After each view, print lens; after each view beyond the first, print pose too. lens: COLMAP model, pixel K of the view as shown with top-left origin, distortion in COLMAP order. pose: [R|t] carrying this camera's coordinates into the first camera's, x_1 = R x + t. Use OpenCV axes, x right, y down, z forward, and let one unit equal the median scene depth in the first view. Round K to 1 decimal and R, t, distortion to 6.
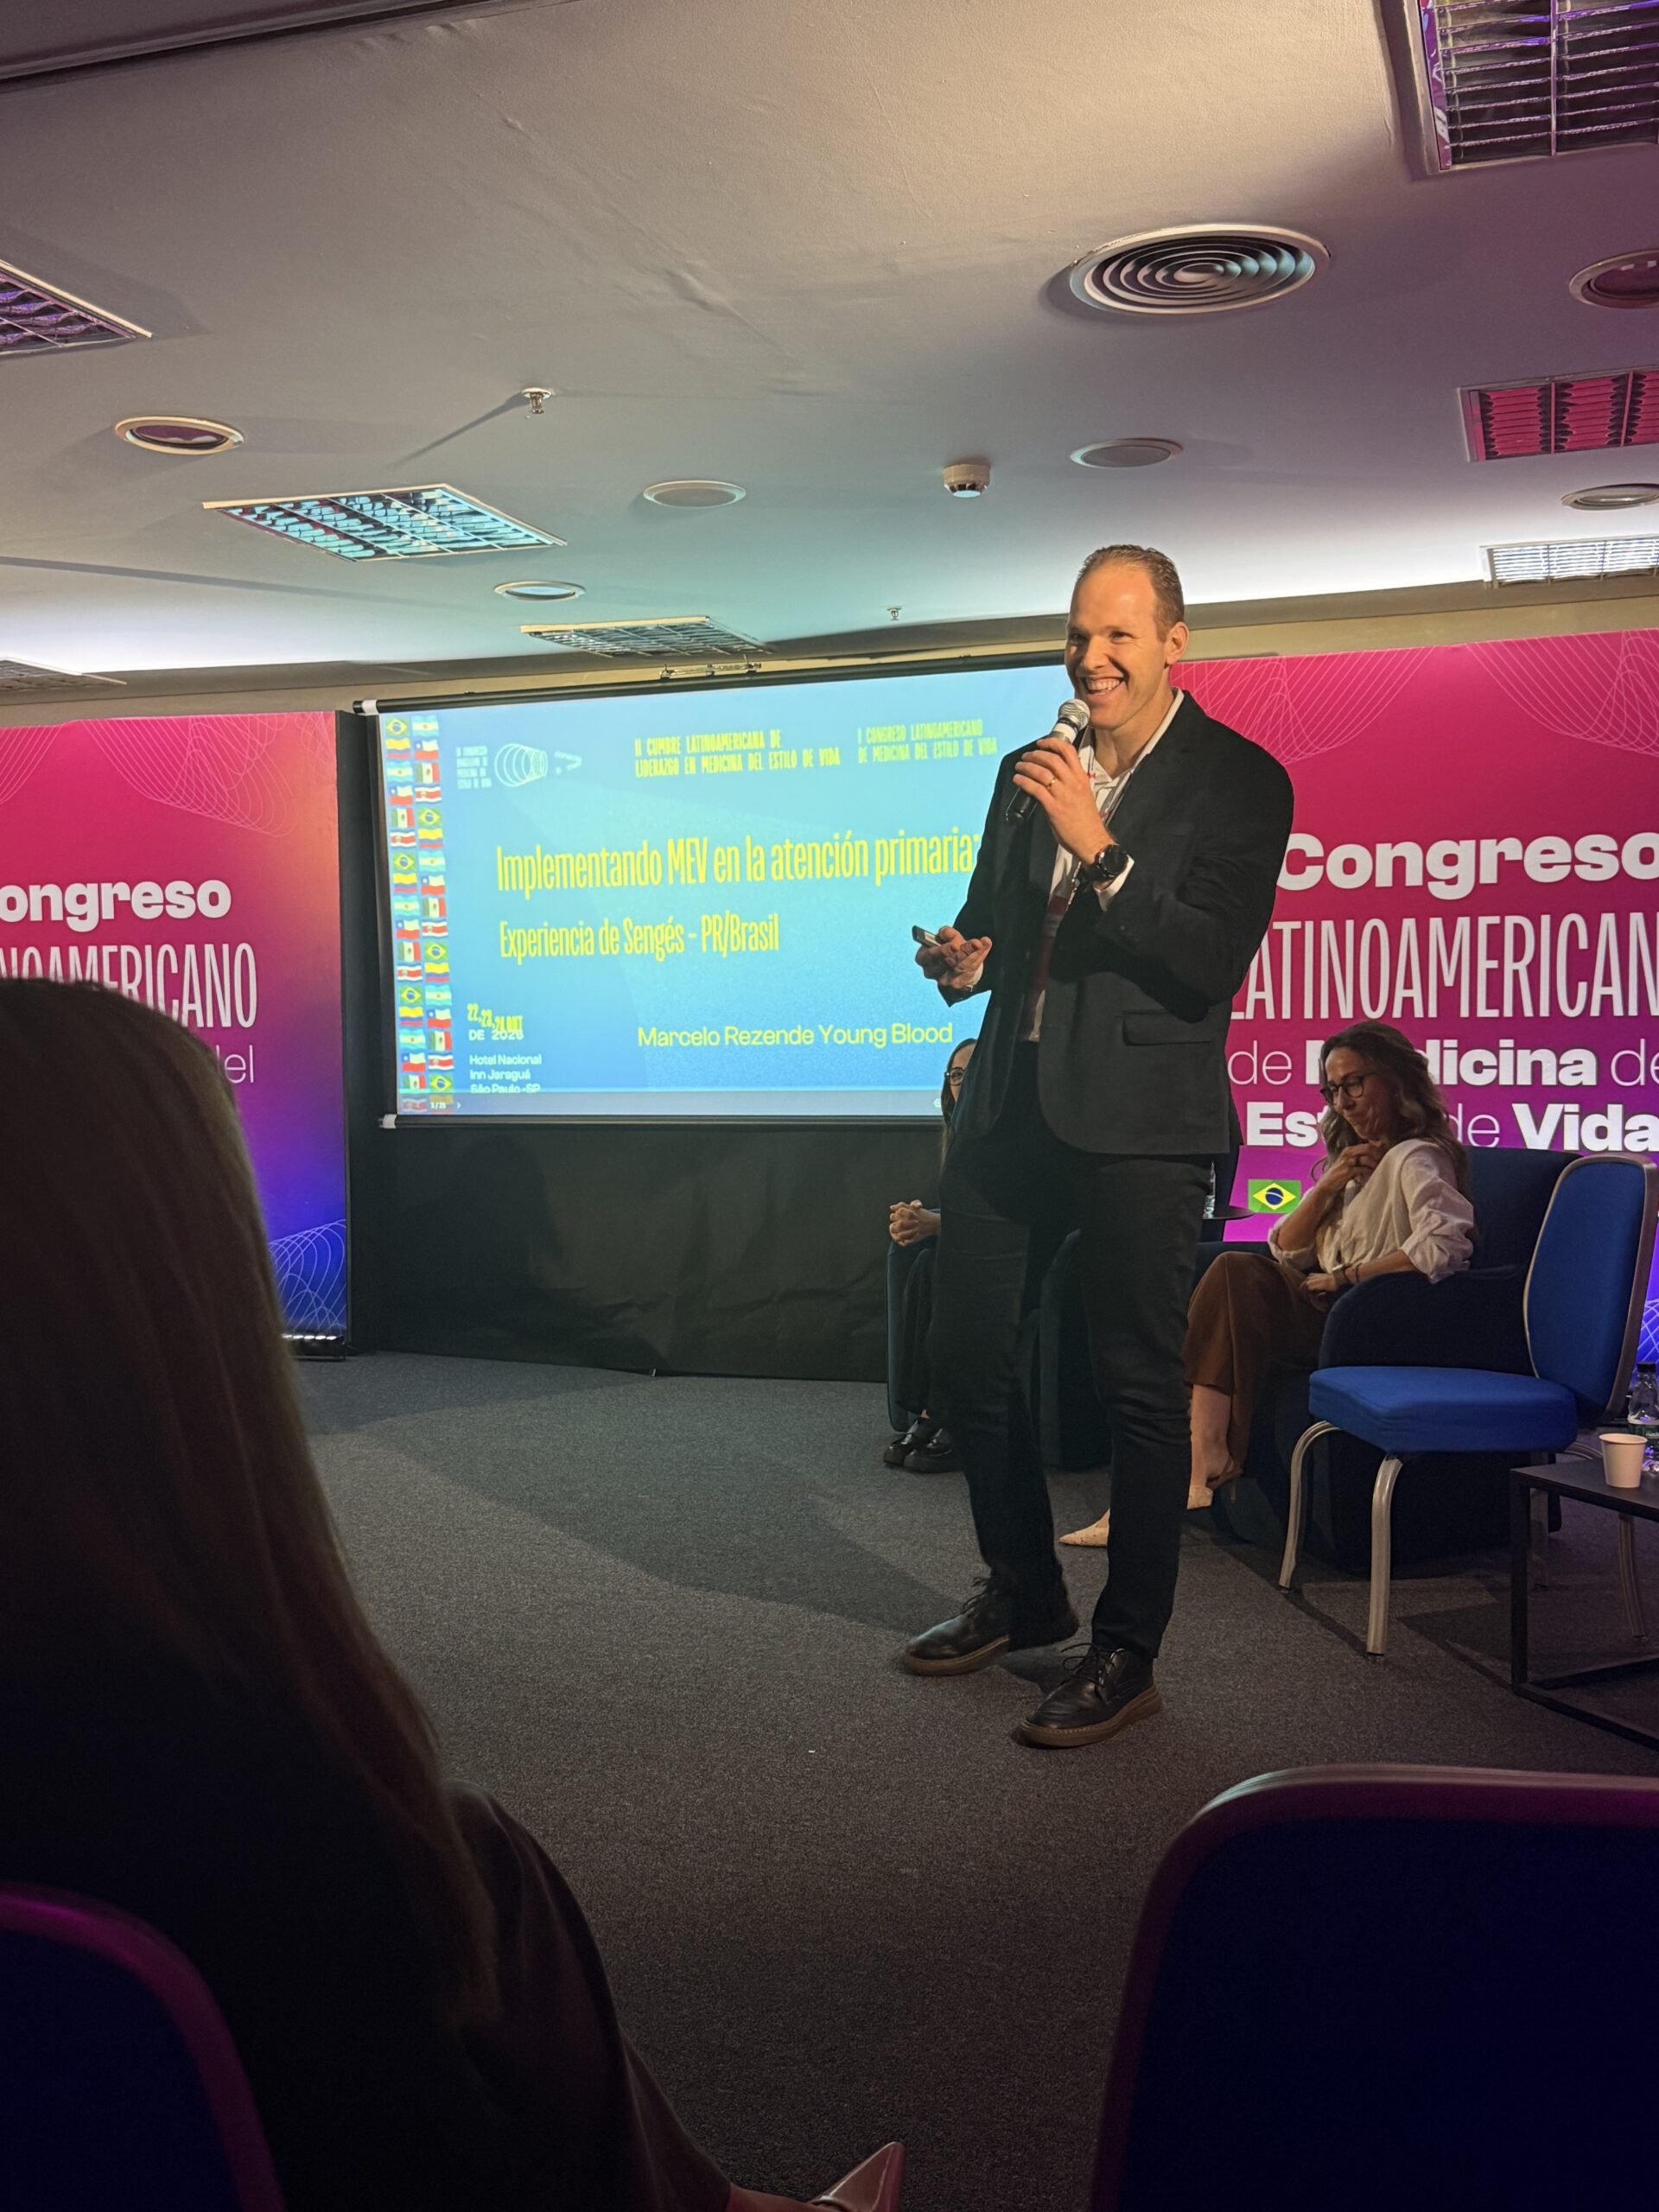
lens RADIAL K [[2177.3, 0, 830.1], [0, 2177.3, 1111.4], [0, 0, 1]] dist [0.219189, -0.522869]
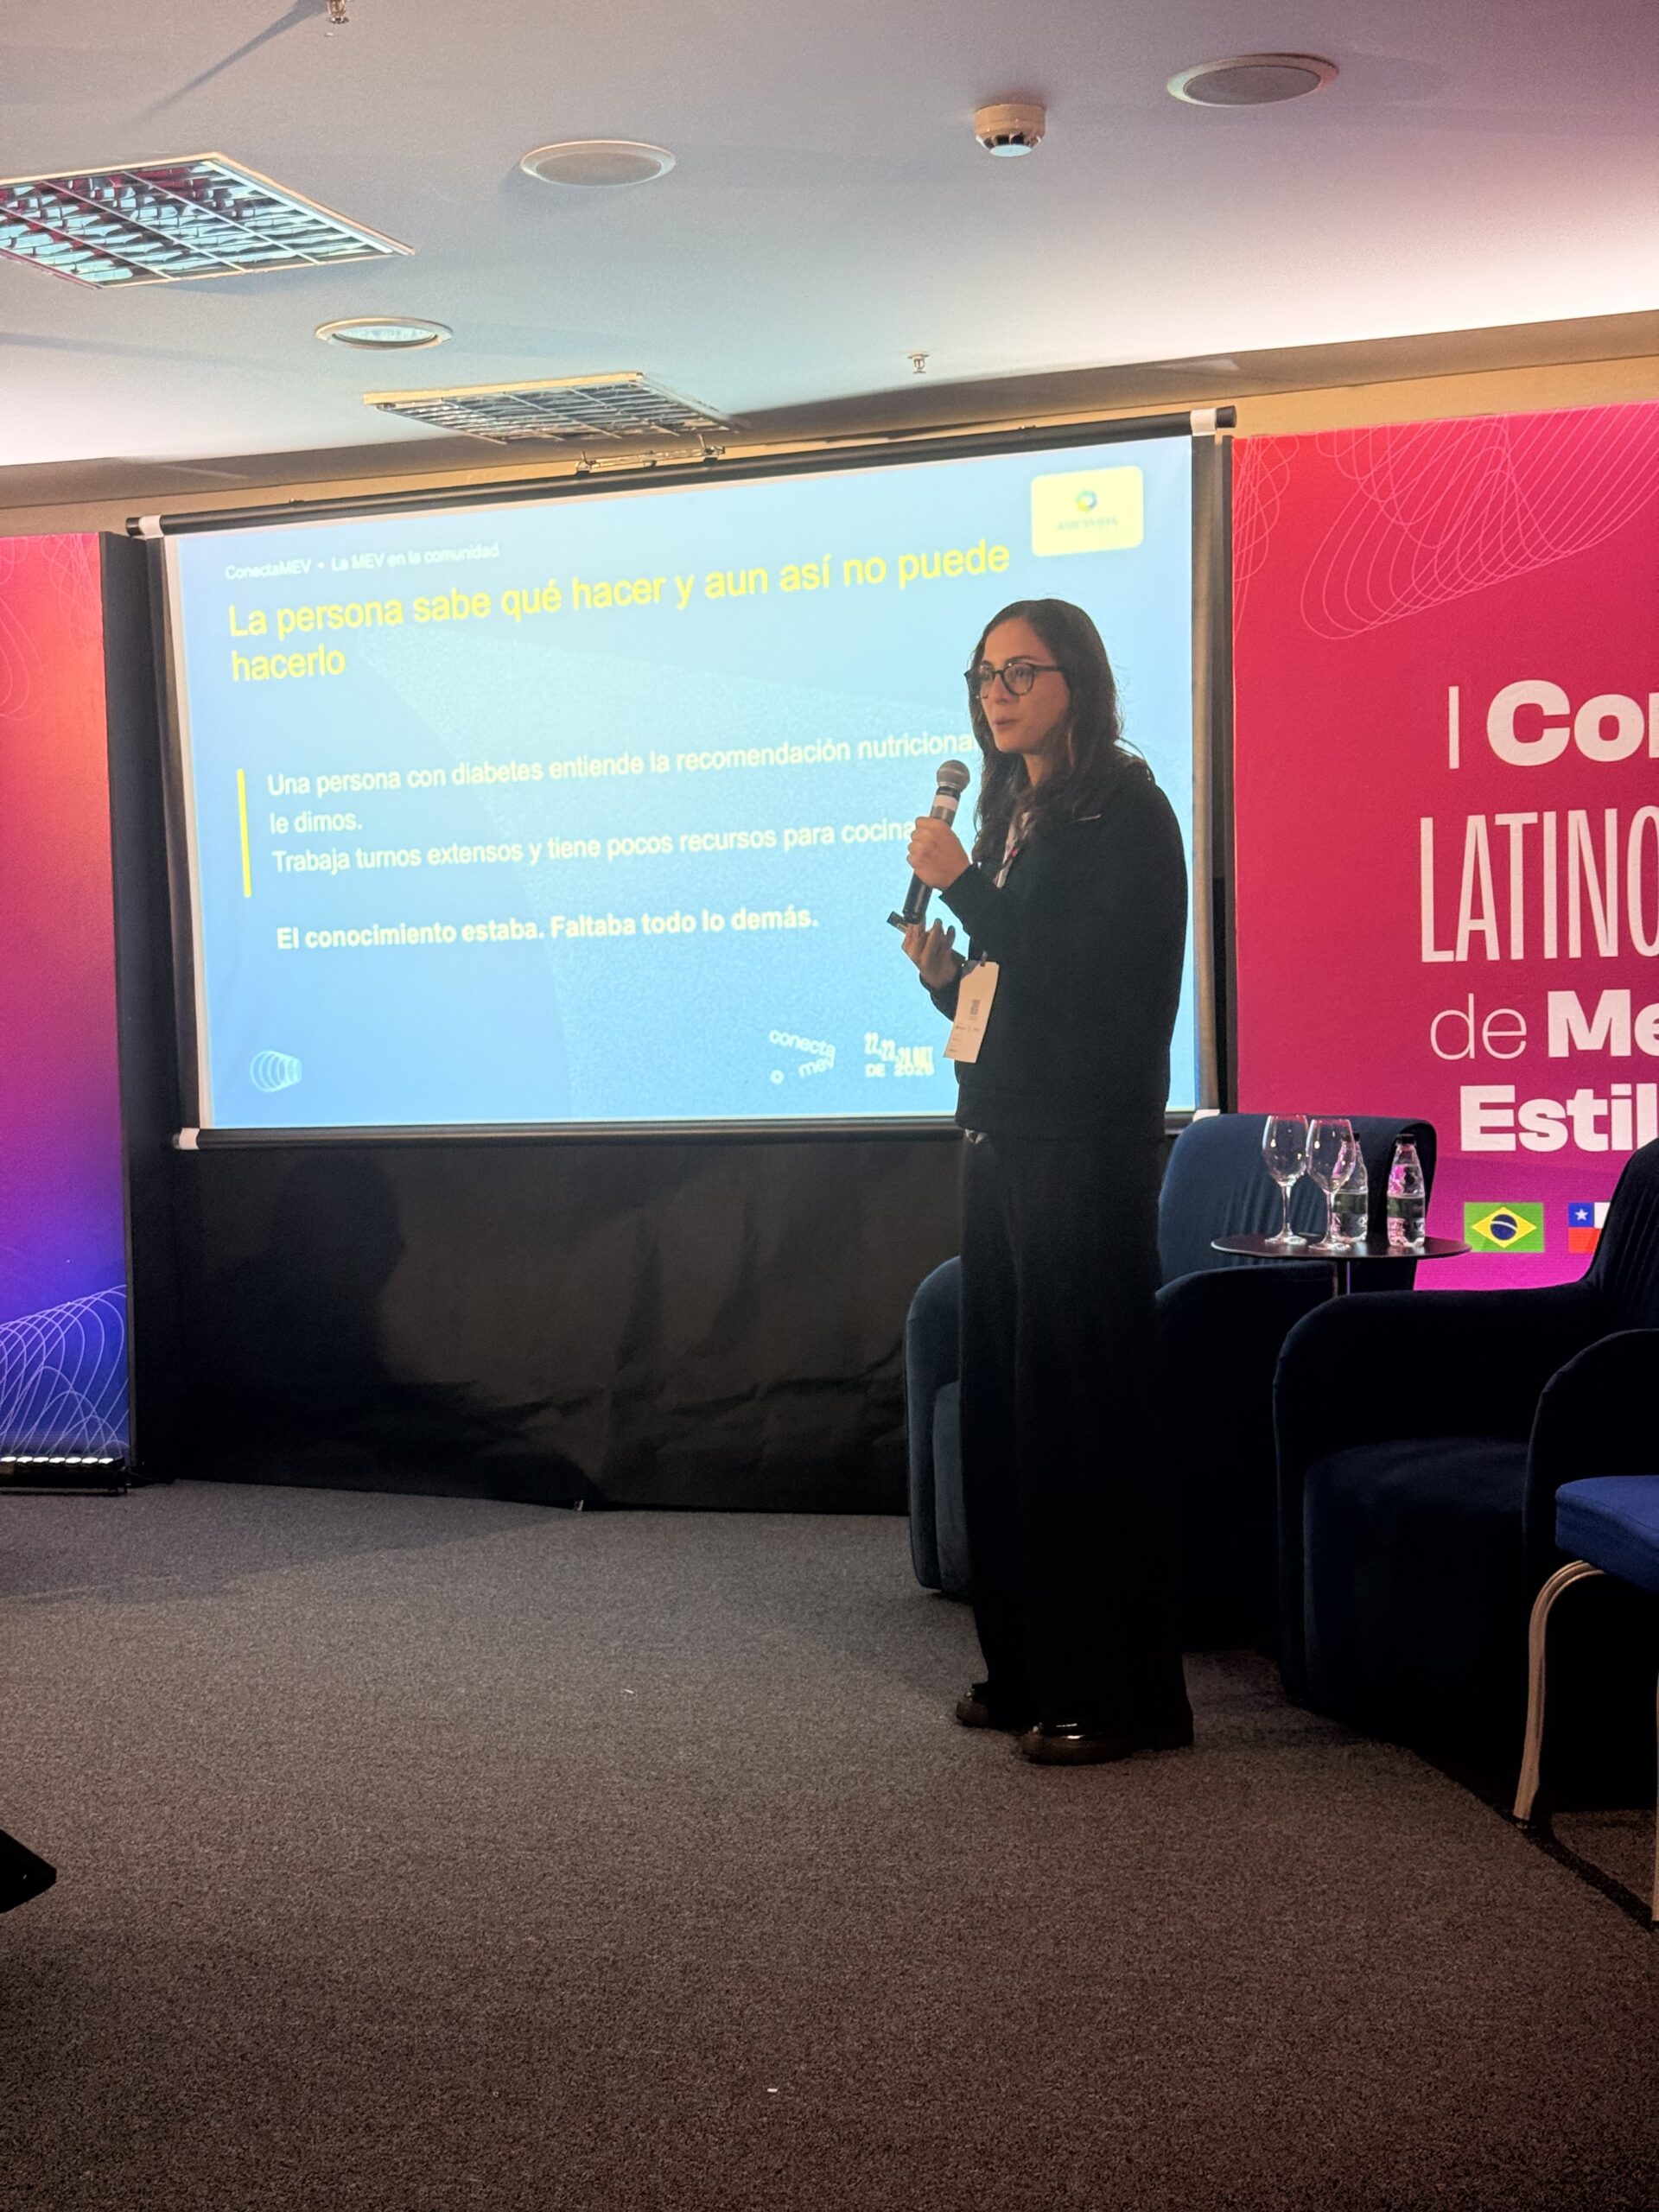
lens RADIAL K [[3087.2, 0, 829.9], [0, 3087.2, 1120.6], [0, 0, 1]] dist [0.175280, -0.300188]
pose [[0.999747, -0.014969, -0.016772, 0.015162], [0.014851, 0.999864, -0.007128, 0.010413], [0.016876, 0.006877, 0.999834, 0.056773]]
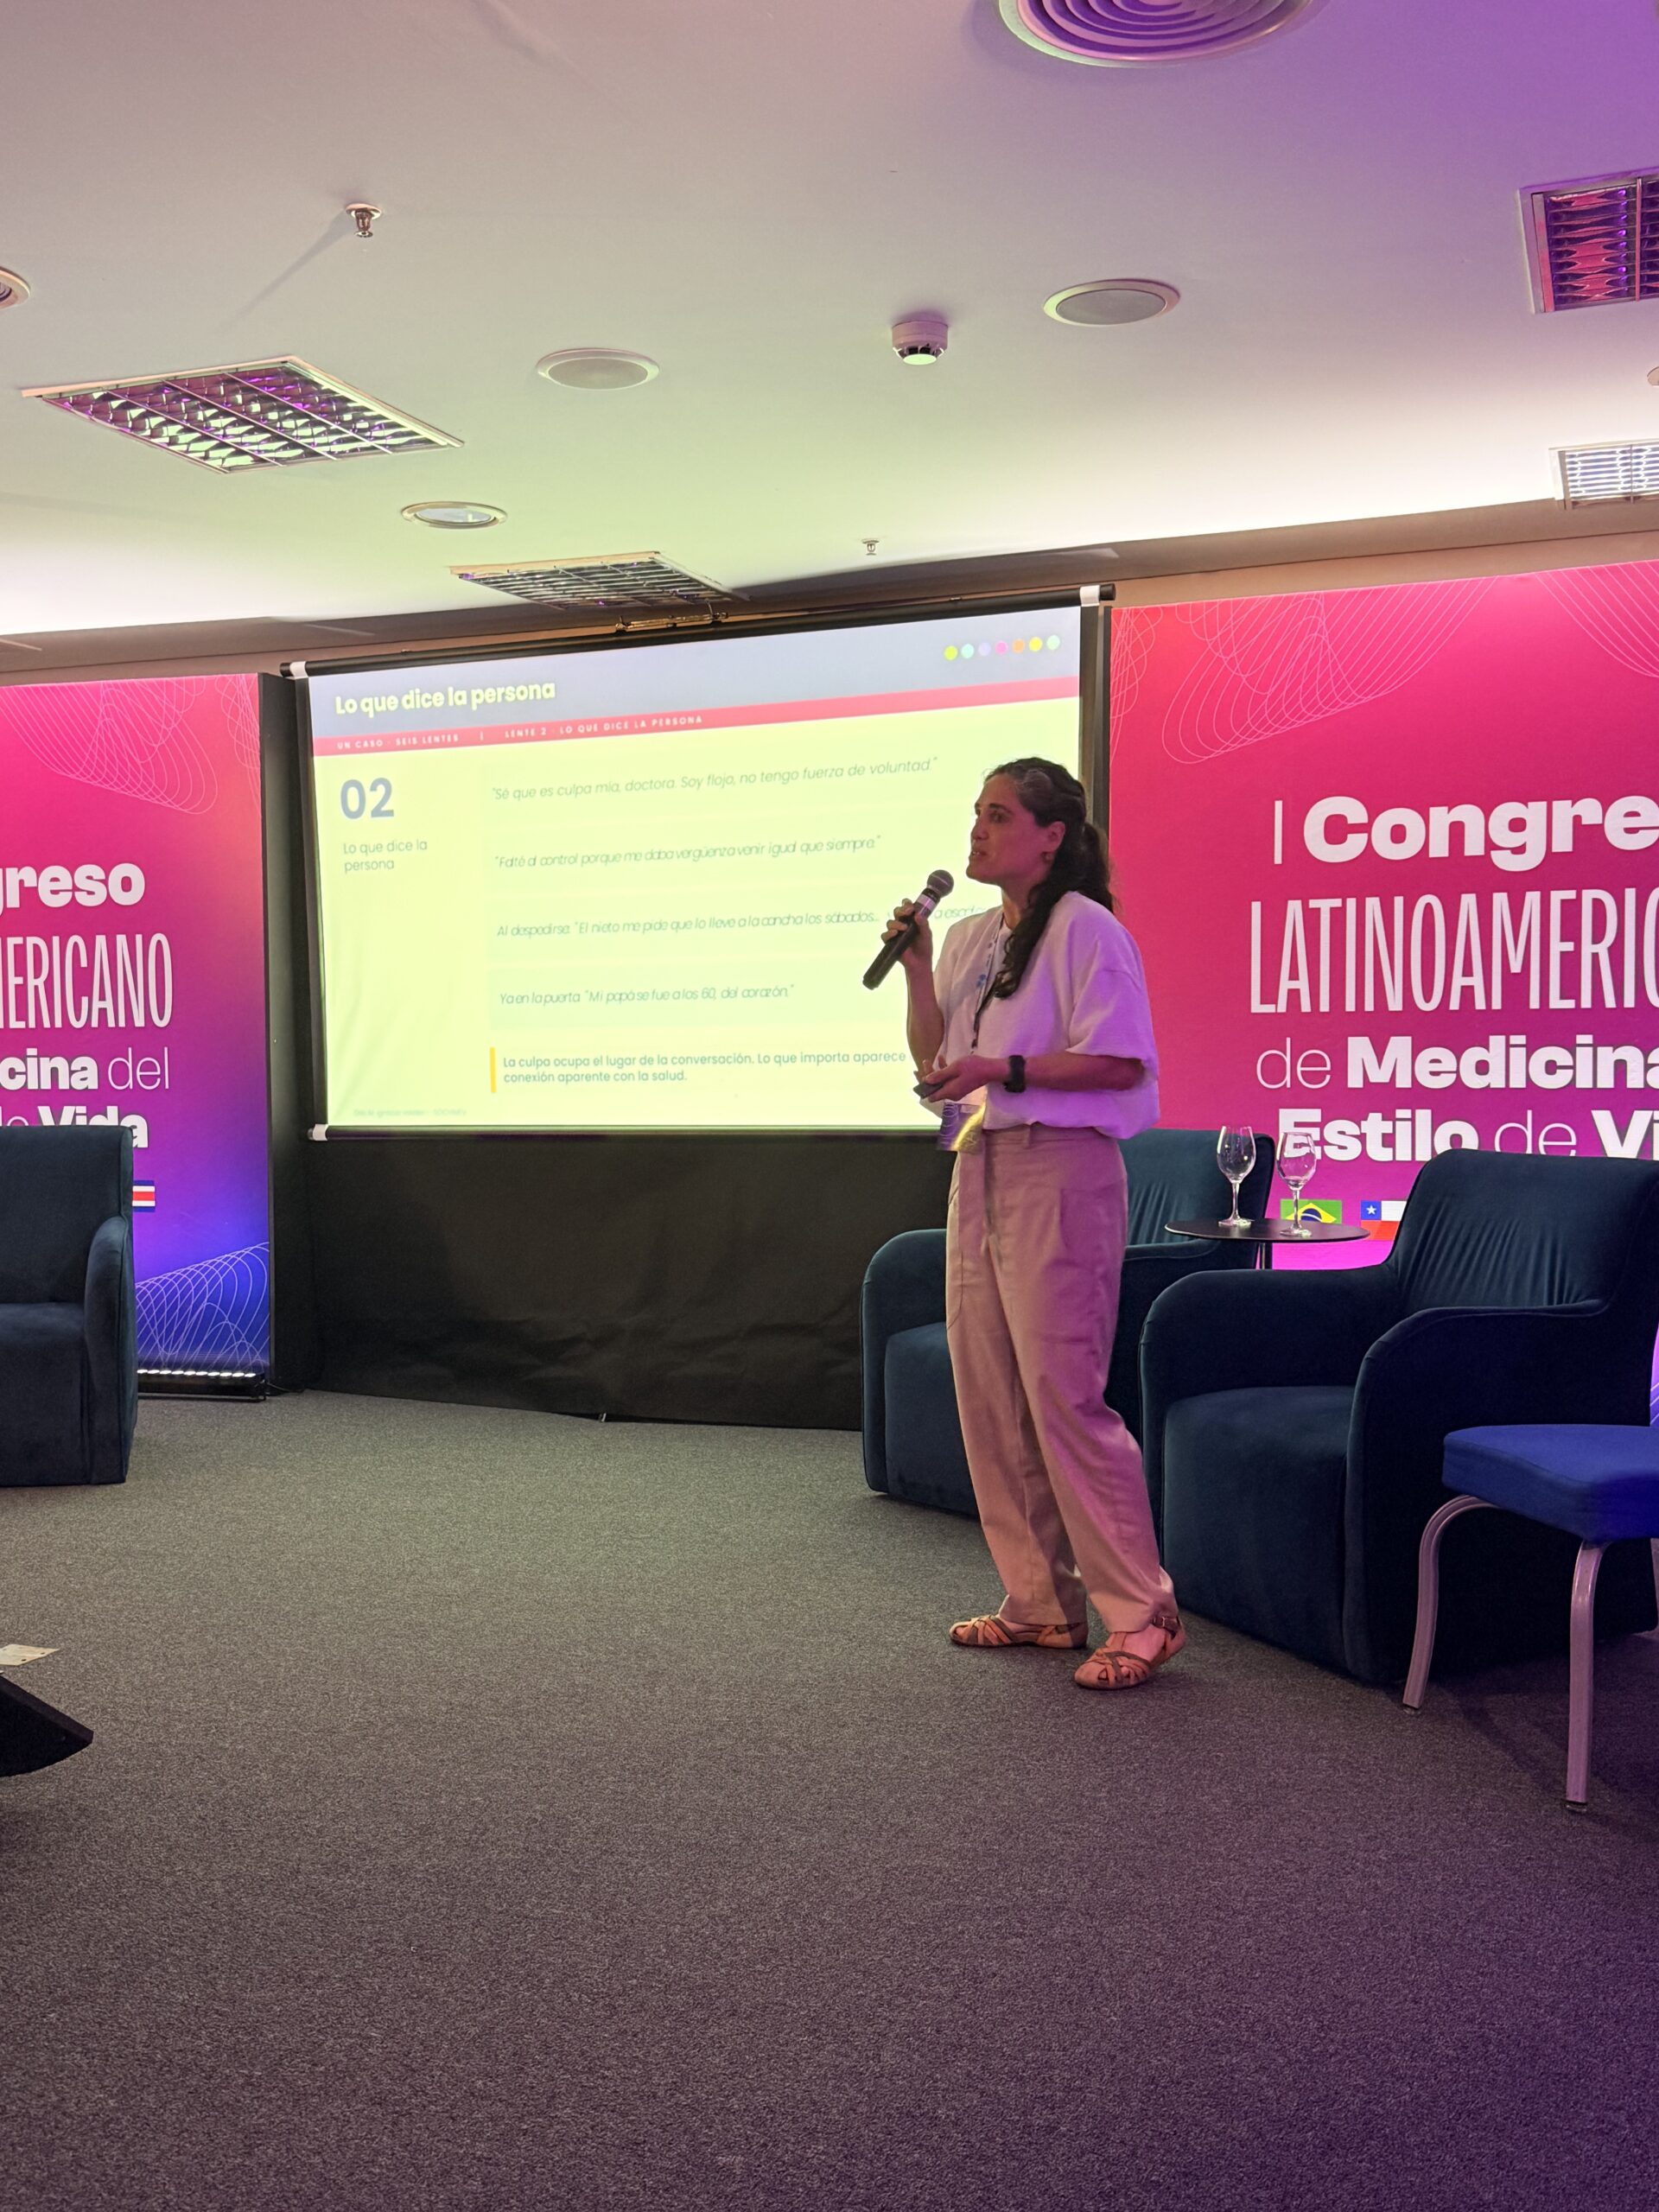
lens RADIAL K [[2168.5, 0, 822.5], [0, 2168.5, 1107.4], [0, 0, 1]] dist [0.216333, -0.502760]
pose [[0.999365, 0.001744, -0.035590, 0.042834], [-0.002282, 0.999884, -0.015079, 0.008839], [0.035559, 0.015151, 0.999253, 0.139759]]
